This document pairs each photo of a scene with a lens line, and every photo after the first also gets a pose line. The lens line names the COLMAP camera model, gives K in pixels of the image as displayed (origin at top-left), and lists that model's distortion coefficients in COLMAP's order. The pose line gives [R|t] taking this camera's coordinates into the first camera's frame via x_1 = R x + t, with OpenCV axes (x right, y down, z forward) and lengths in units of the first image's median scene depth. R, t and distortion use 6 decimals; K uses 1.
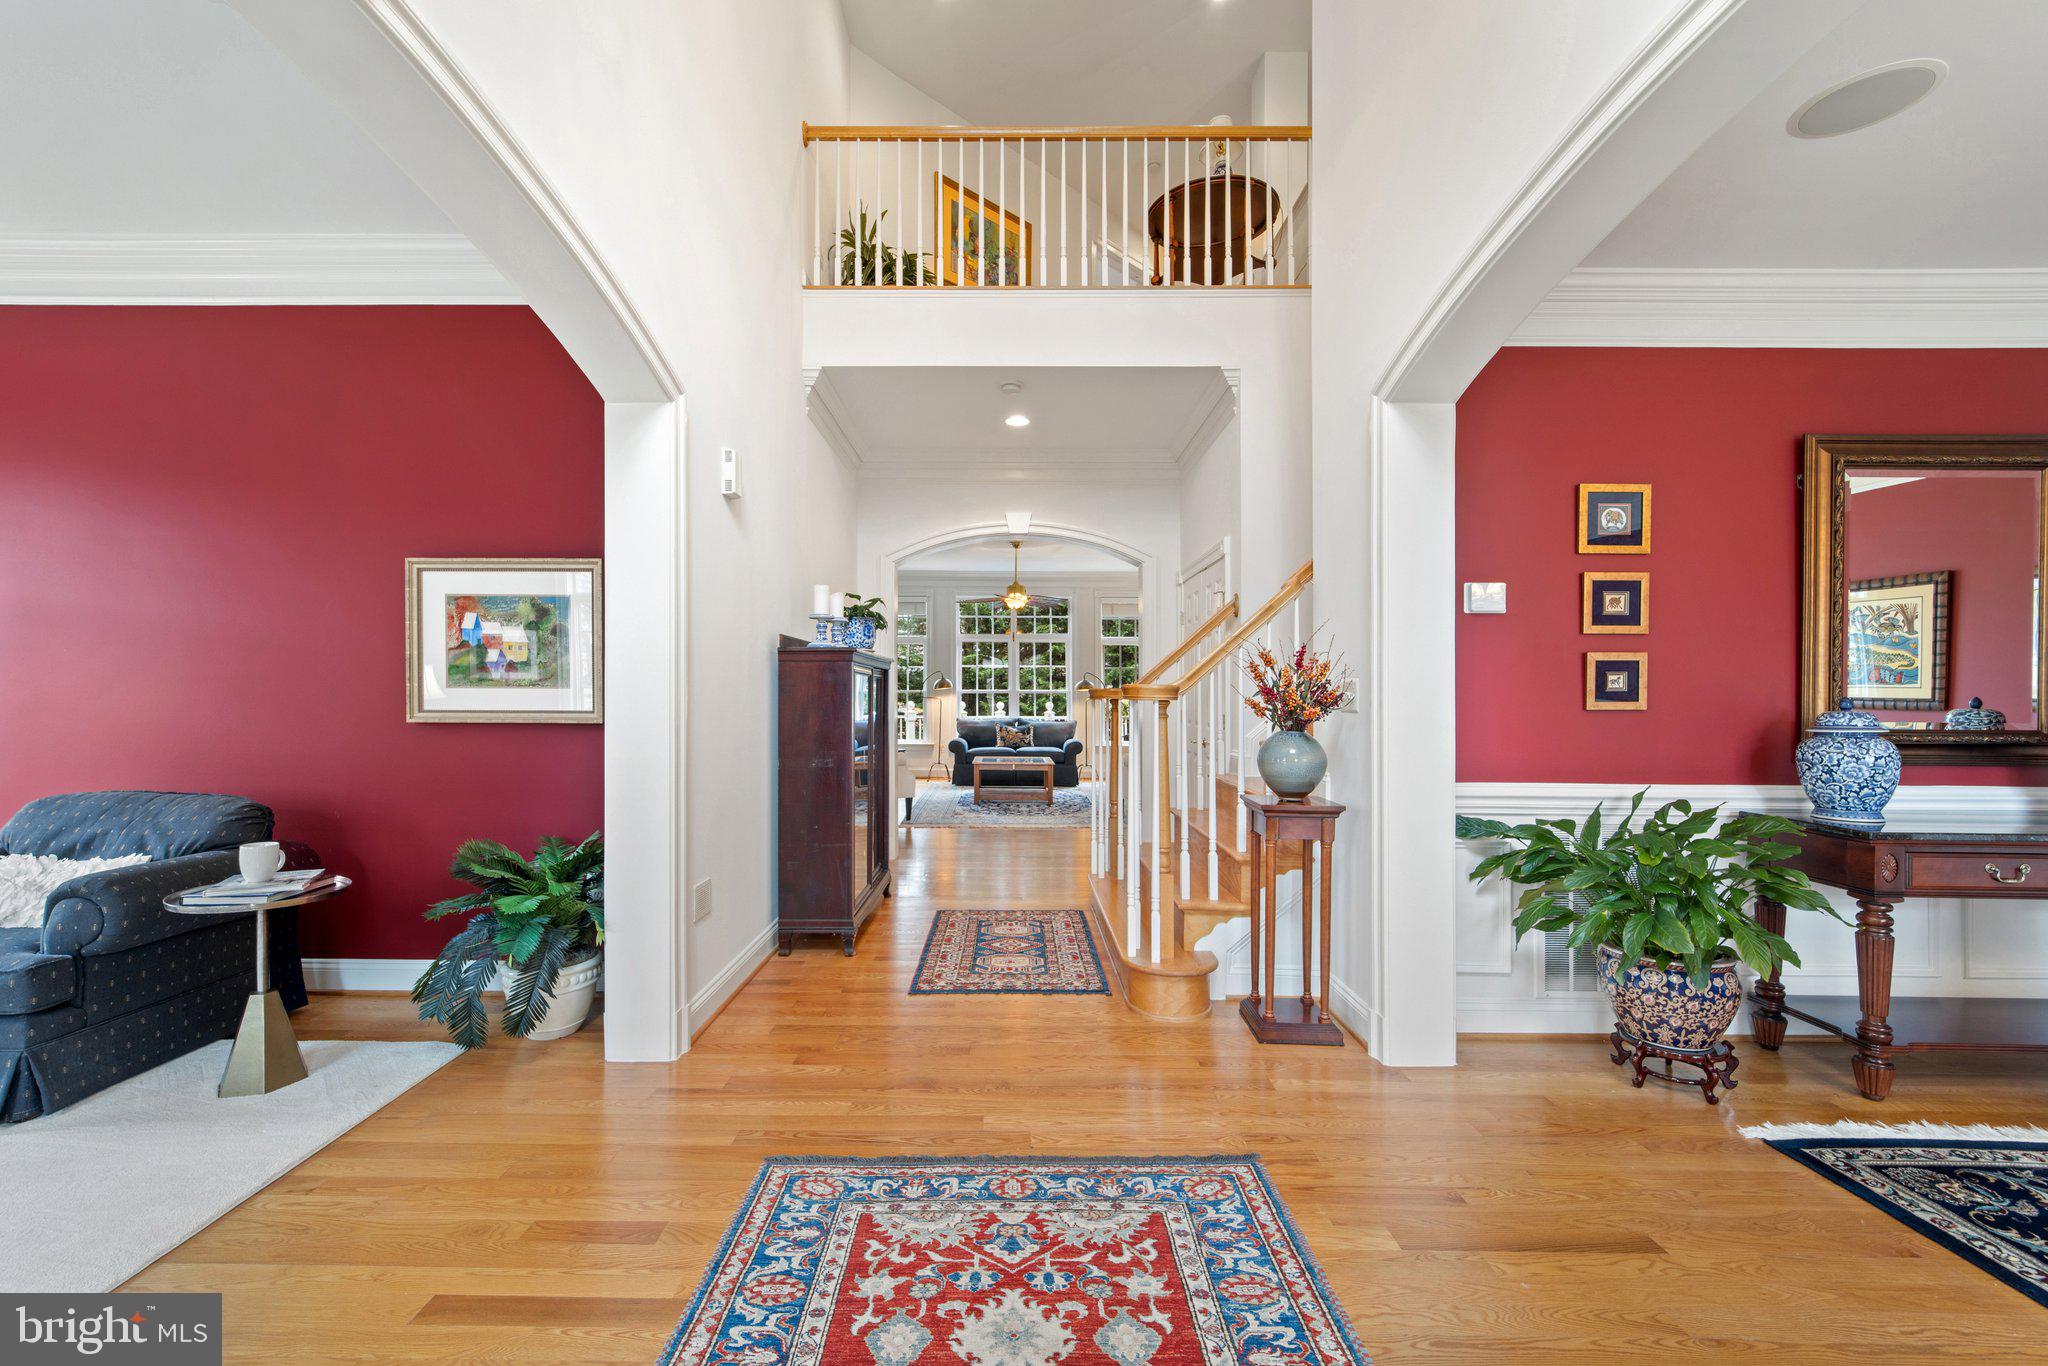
lens RADIAL K [[895.0, 0, 1012.0], [0, 895.0, 698.5], [0, 0, 1]] dist [0.009030, -0.000084]
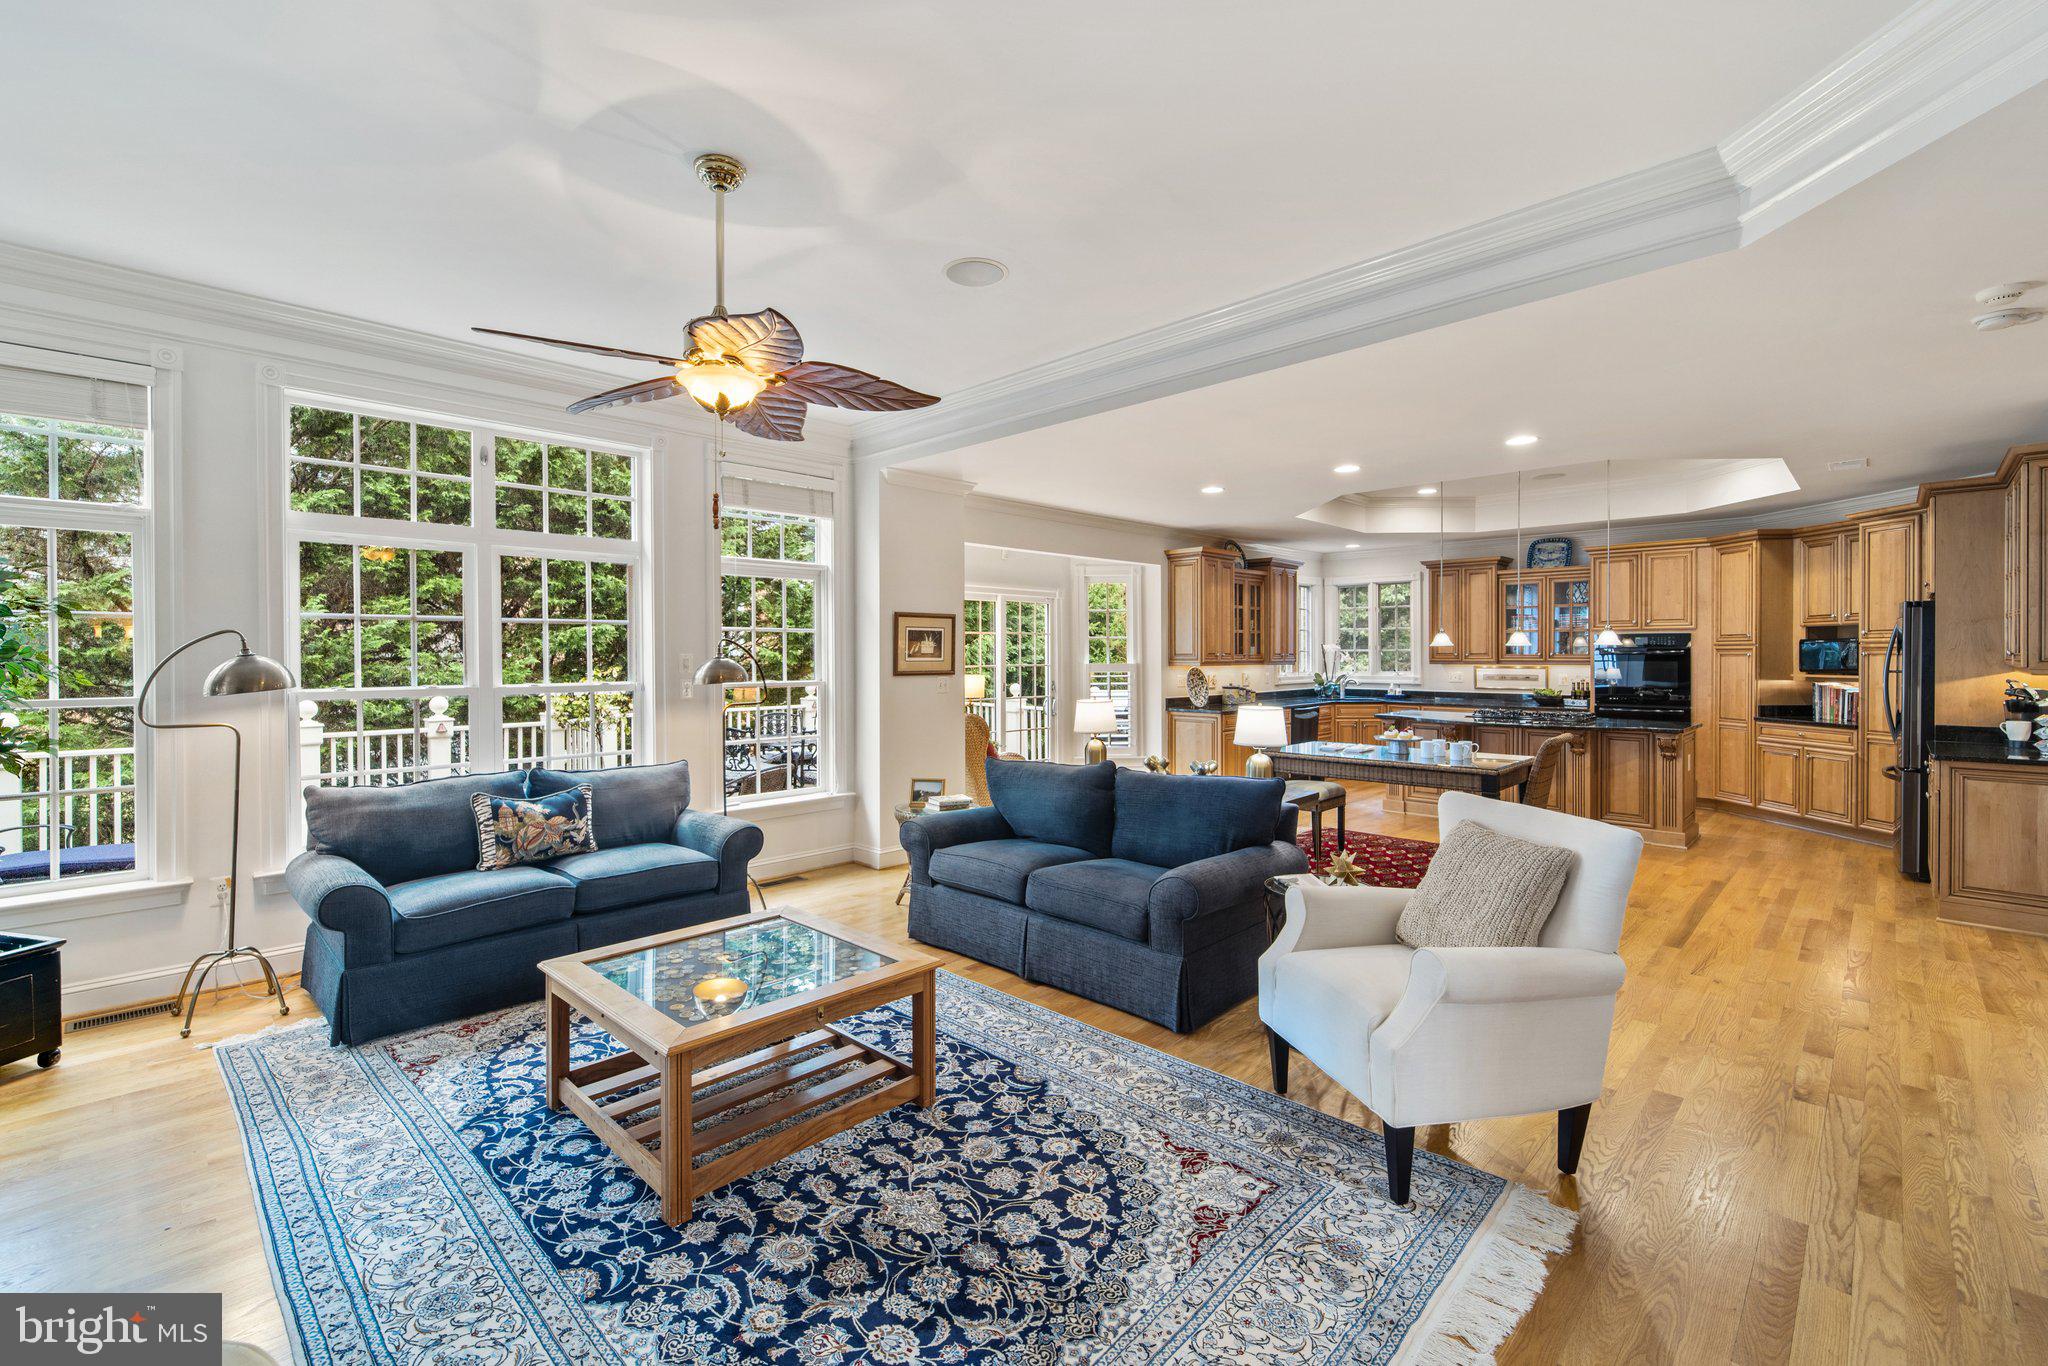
lens RADIAL K [[895.0, 0, 996.8], [0, 895.0, 659.5], [0, 0, 1]] dist [0.009030, -0.000084]
pose [[0.716485, -0.011211, 0.697513, -0.106414], [0.012012, 0.999921, 0.003734, -0.019943], [-0.697499, 0.005703, 0.716563, 0.623081]]
